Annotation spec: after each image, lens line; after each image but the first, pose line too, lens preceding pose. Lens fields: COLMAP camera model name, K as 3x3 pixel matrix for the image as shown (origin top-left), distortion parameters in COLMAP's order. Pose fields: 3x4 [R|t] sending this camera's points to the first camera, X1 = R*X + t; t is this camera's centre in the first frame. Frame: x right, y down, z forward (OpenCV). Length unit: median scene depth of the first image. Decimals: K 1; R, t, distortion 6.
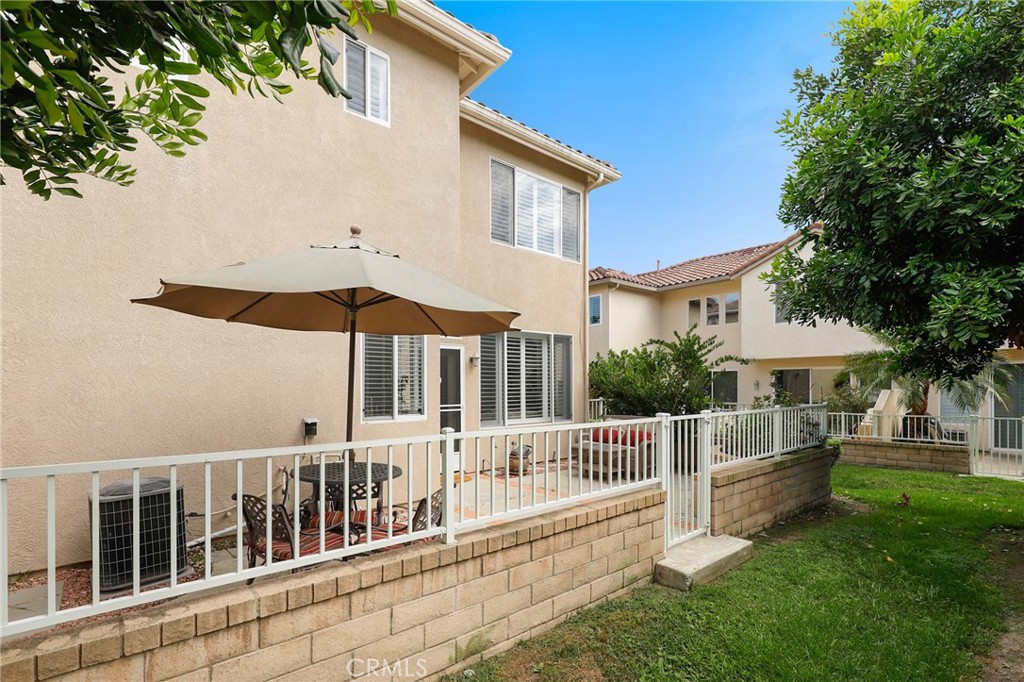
lens RADIAL K [[465.9, 0, 509.5], [0, 465.9, 375.5], [0, 0, 1]] dist [-0.000562, -0.000216]
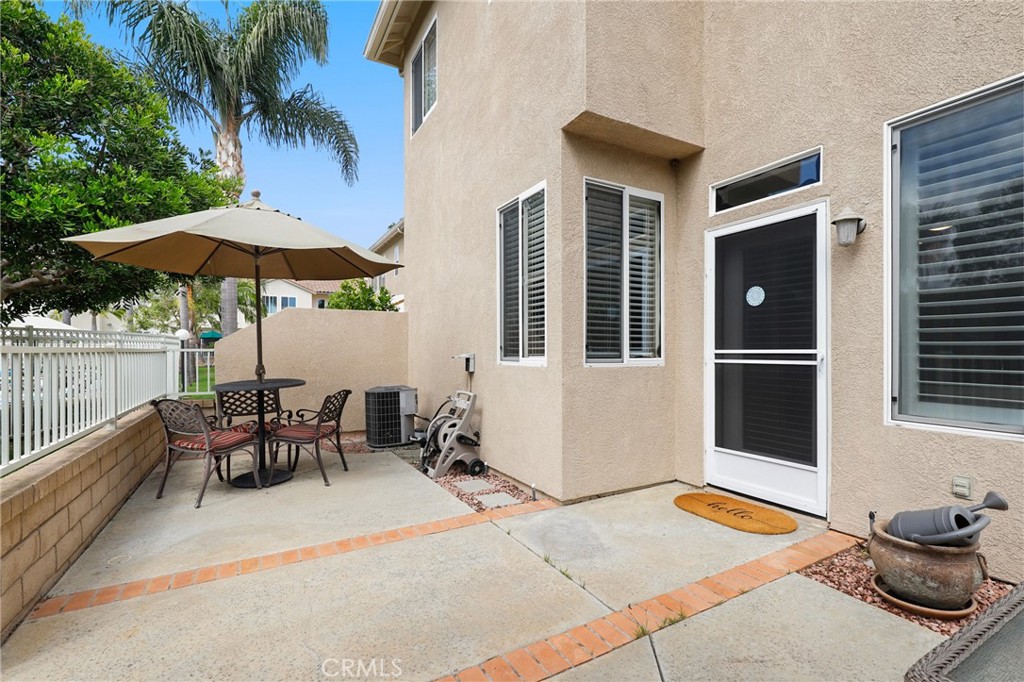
lens RADIAL K [[467.2, 0, 519.8], [0, 467.2, 344.8], [0, 0, 1]] dist [0.000752, -0.000541]
pose [[-0.183456, -0.011695, -0.982958, 0.301173], [0.022495, 0.999617, -0.016092, 0.052696], [0.982771, -0.025064, -0.183122, 0.743842]]
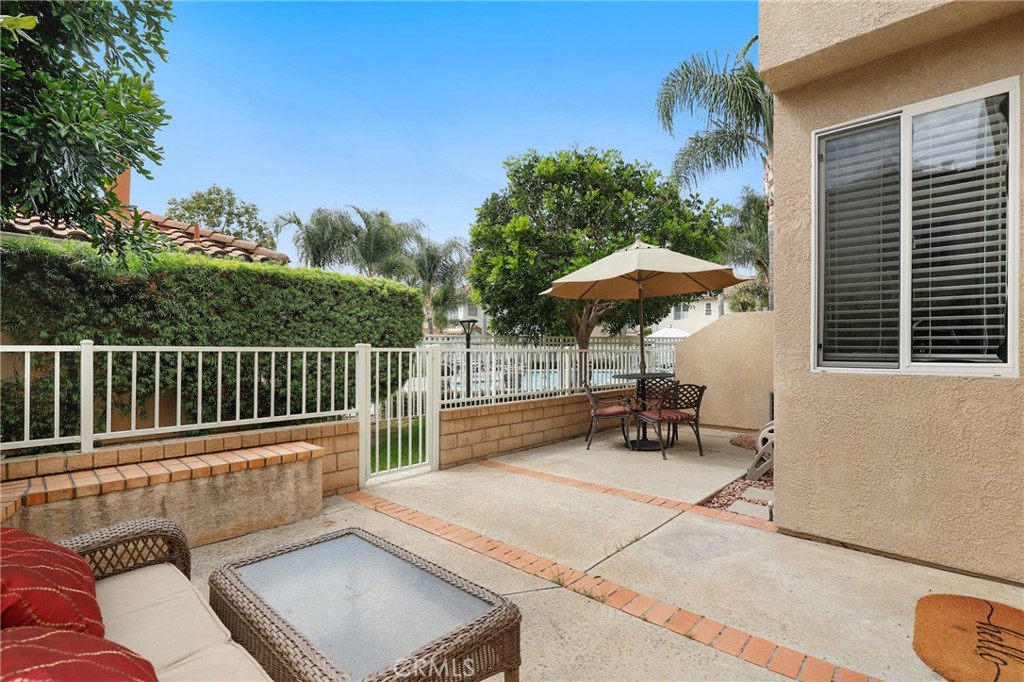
lens RADIAL K [[467.2, 0, 519.8], [0, 467.2, 344.8], [0, 0, 1]] dist [0.000752, -0.000541]
pose [[-0.991105, -0.002977, -0.133050, 0.129623], [0.001847, 0.999346, -0.036122, 0.059671], [0.133071, -0.036046, -0.990451, 1.027011]]
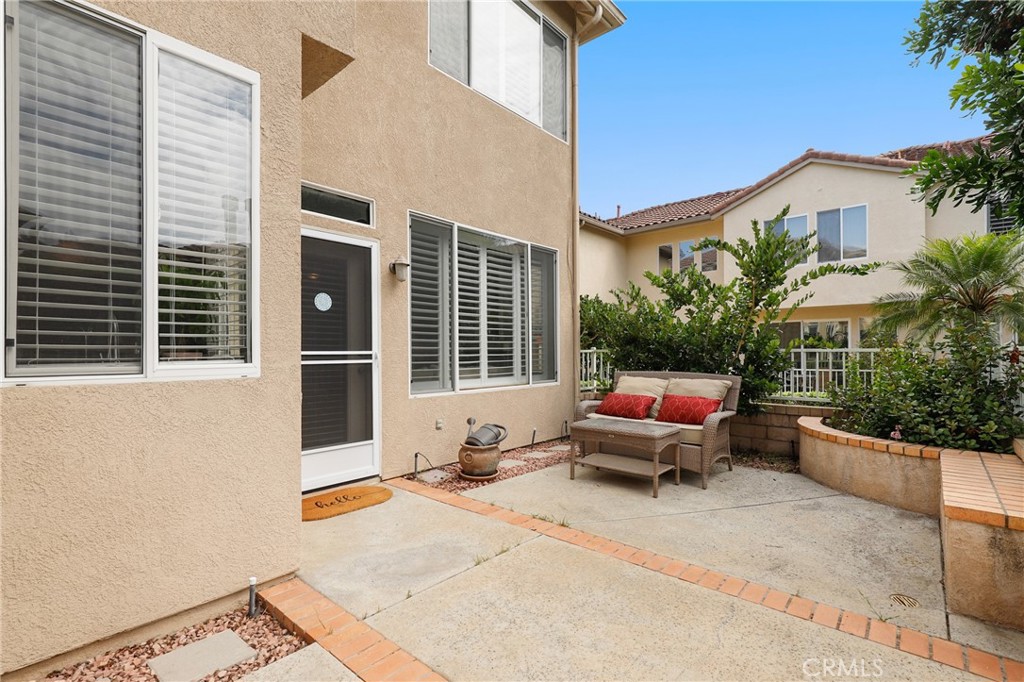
lens RADIAL K [[467.2, 0, 519.8], [0, 467.2, 344.8], [0, 0, 1]] dist [0.000752, -0.000541]
pose [[0.988442, -0.000833, 0.151600, -0.017640], [-0.000066, 0.999982, 0.005919, 0.046370], [-0.151602, -0.005861, 0.988424, 0.405965]]
